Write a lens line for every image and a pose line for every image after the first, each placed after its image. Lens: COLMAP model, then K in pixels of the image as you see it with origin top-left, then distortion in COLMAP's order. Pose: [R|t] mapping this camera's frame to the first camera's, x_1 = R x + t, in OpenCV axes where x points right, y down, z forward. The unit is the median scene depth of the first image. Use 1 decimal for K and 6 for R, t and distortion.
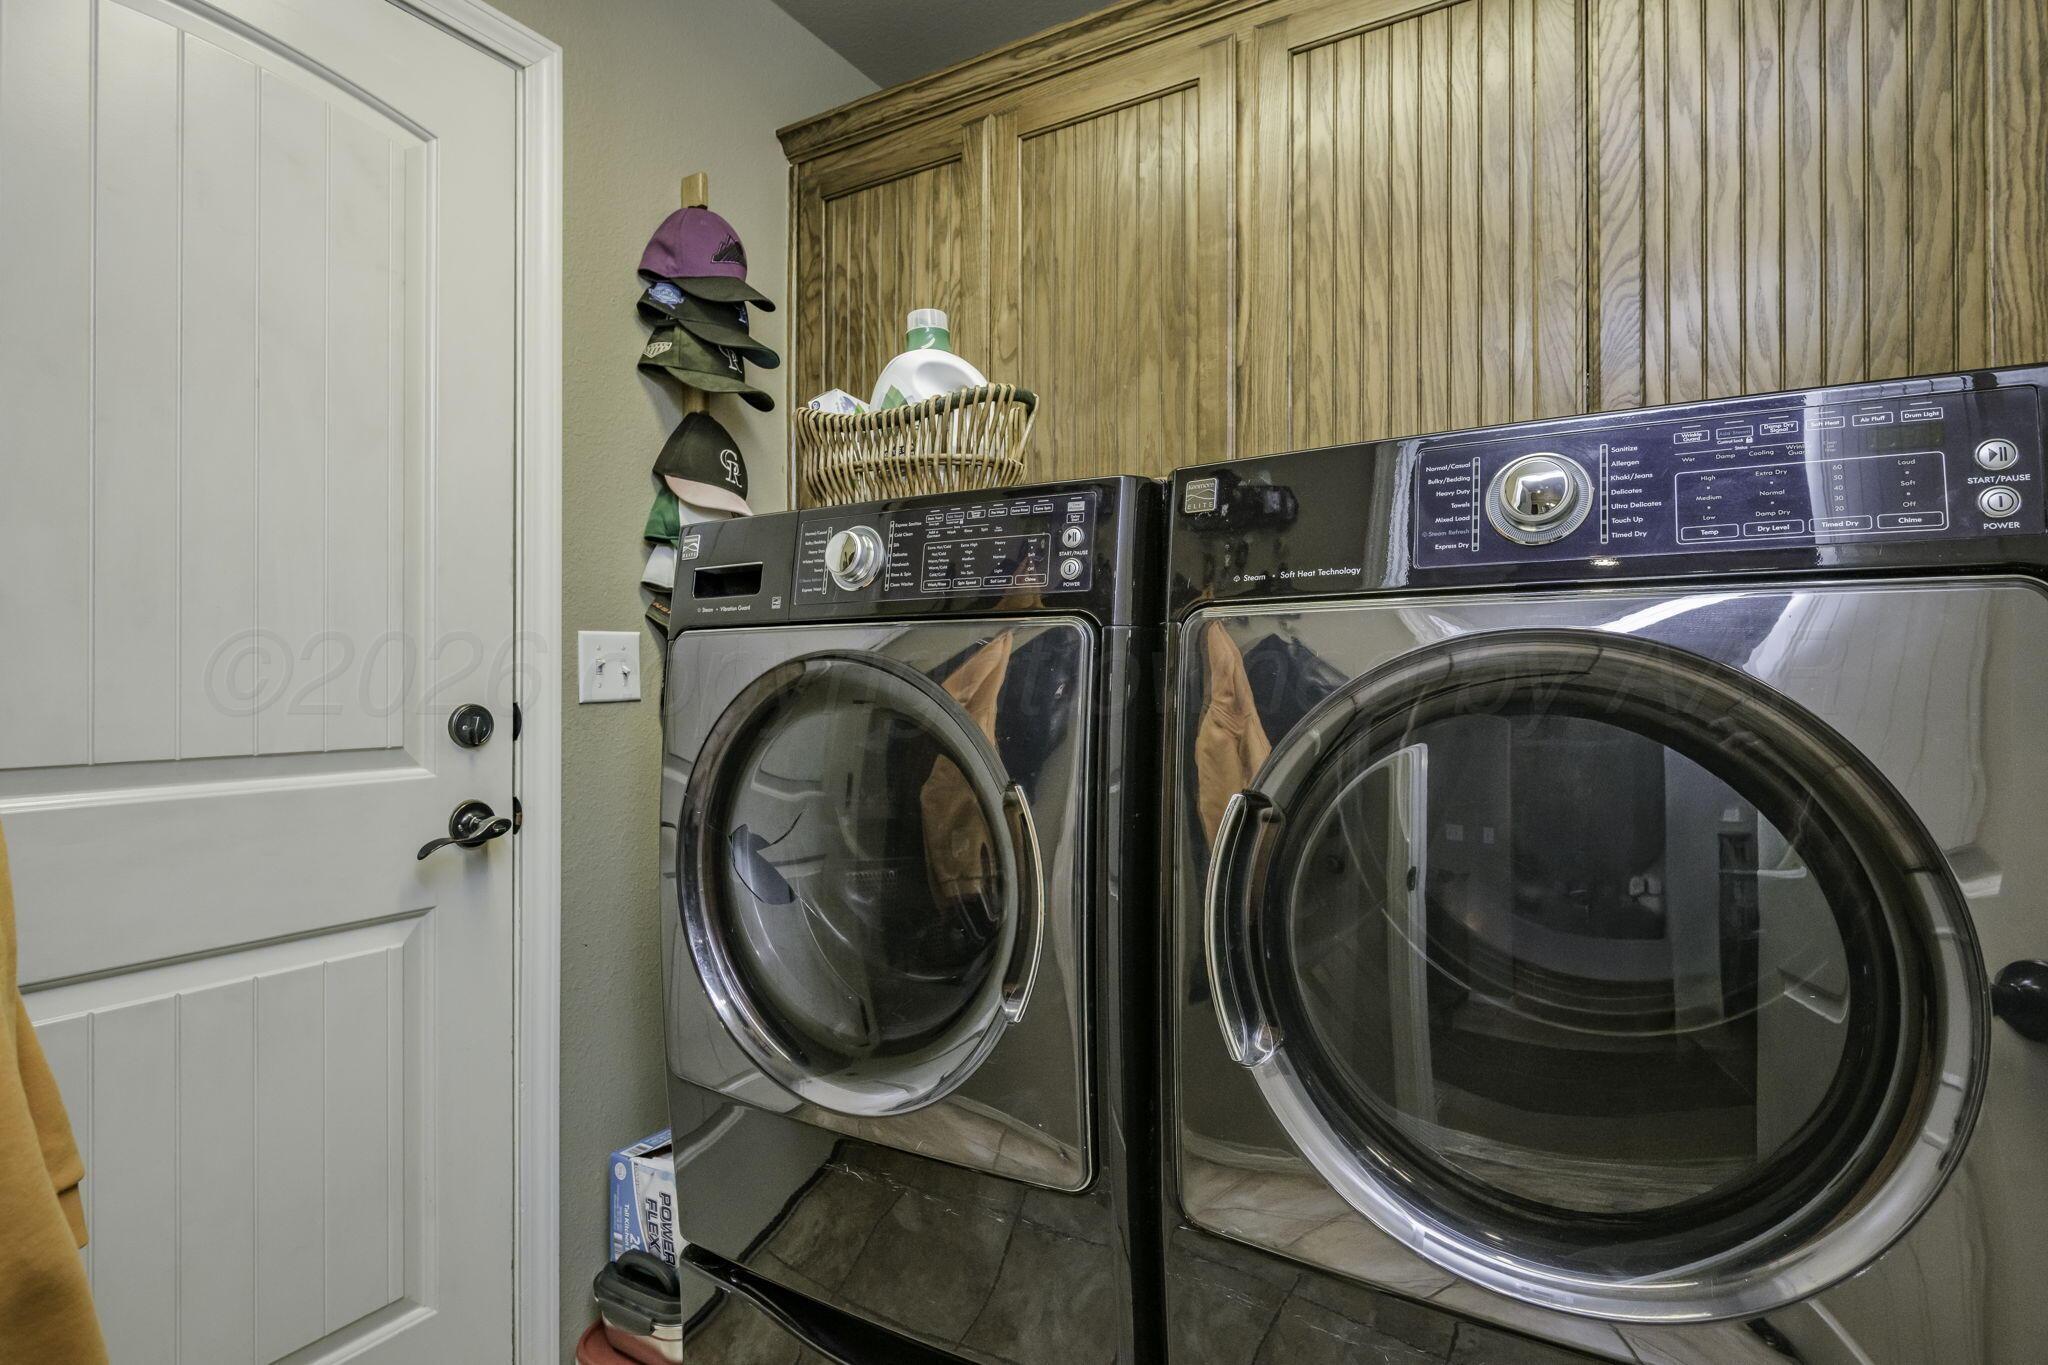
lens RADIAL K [[1029.6, 0, 1024.2], [0, 1029.6, 676.1], [0, 0, 1]] dist [0.001827, 0.000408]
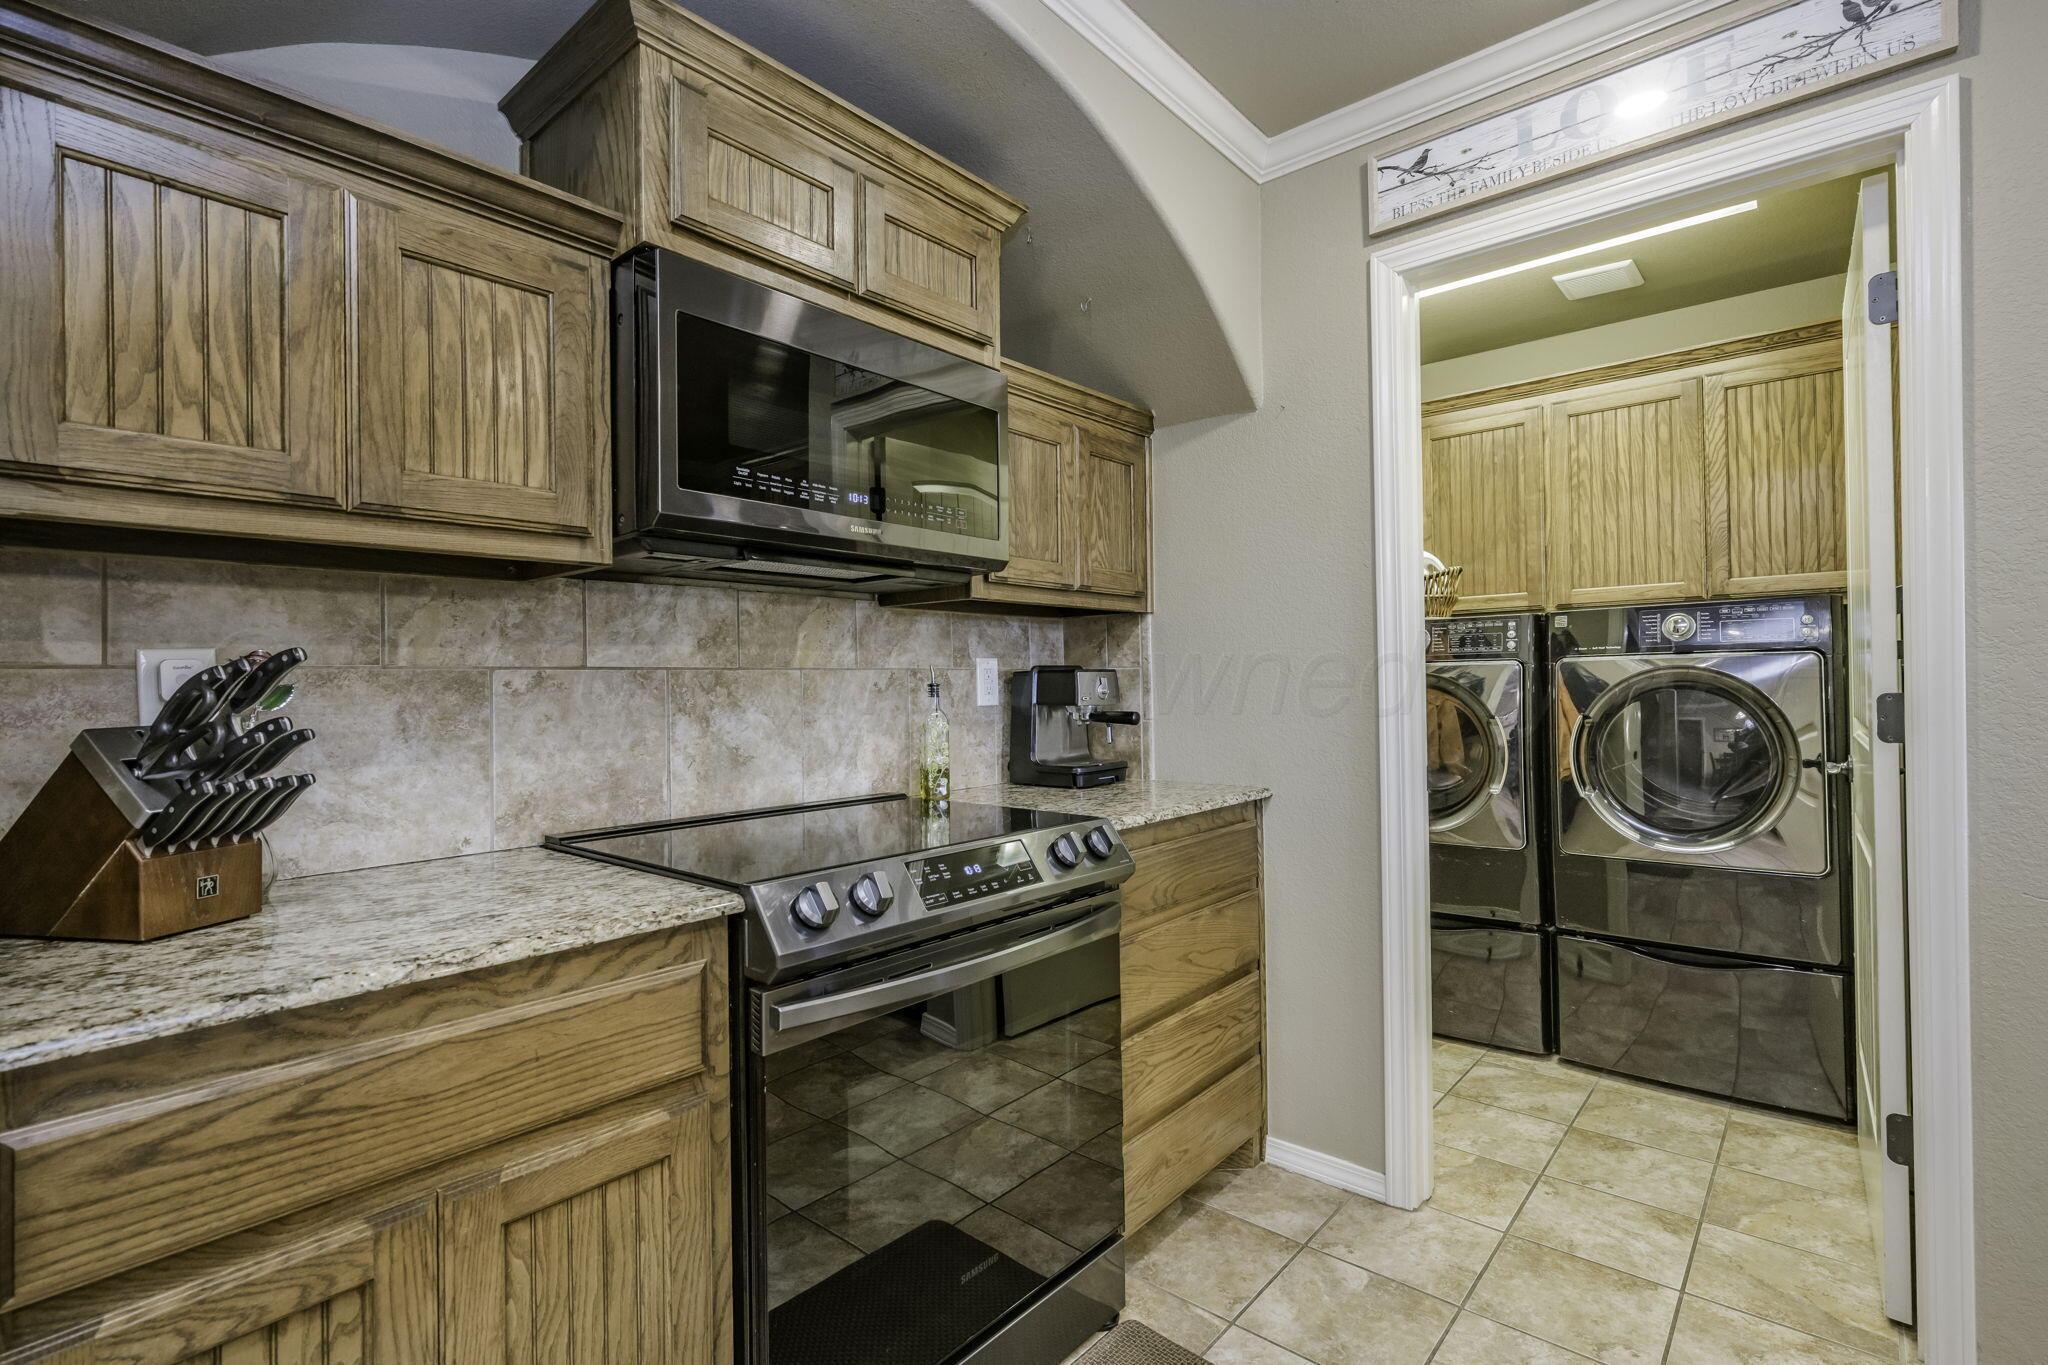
lens RADIAL K [[953.3, 0, 1016.8], [0, 953.3, 676.0], [0, 0, 1]] dist [-0.007779, 0.000488]
pose [[0.984179, -0.014387, -0.176594, -0.624394], [0.013909, 0.999895, -0.003945, -0.016180], [0.176633, 0.001427, 0.984276, -1.399920]]
